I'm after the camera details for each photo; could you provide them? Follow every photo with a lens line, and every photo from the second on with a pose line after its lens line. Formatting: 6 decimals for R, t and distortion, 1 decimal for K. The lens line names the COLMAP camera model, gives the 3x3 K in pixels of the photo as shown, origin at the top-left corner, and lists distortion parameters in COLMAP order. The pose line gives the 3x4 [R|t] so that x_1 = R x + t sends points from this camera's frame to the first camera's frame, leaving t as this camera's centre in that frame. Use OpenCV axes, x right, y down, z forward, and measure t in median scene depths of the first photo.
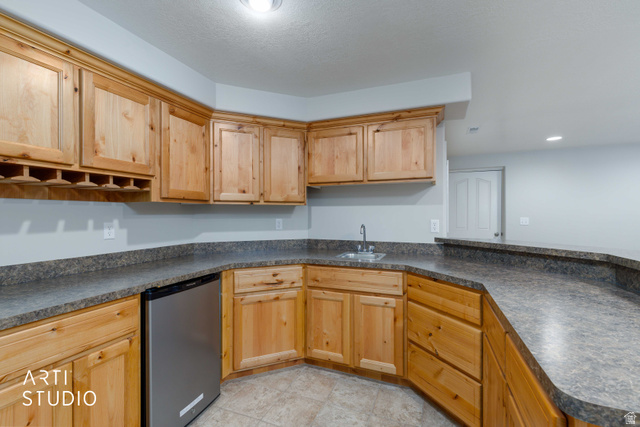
lens RADIAL K [[285.0, 0, 320.0], [0, 285.0, 213.5], [0, 0, 1]] dist [-0.000594, -0.000182]
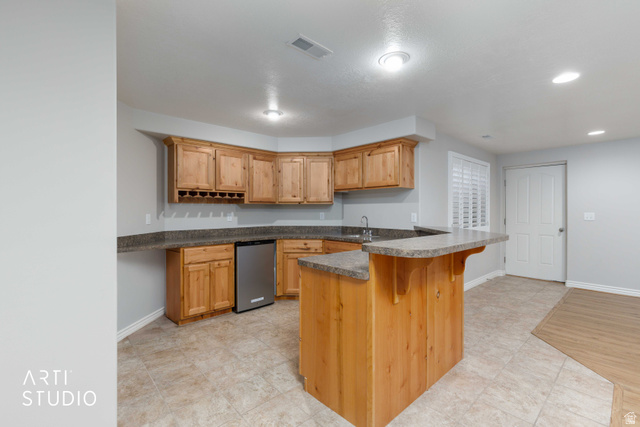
lens RADIAL K [[285.0, 0, 320.0], [0, 285.0, 213.5], [0, 0, 1]] dist [-0.000594, -0.000182]
pose [[0.896804, 0.004634, -0.442403, 0.695642], [0.002543, 0.999875, 0.015628, -0.000718], [0.442420, -0.015141, 0.896680, -0.528893]]
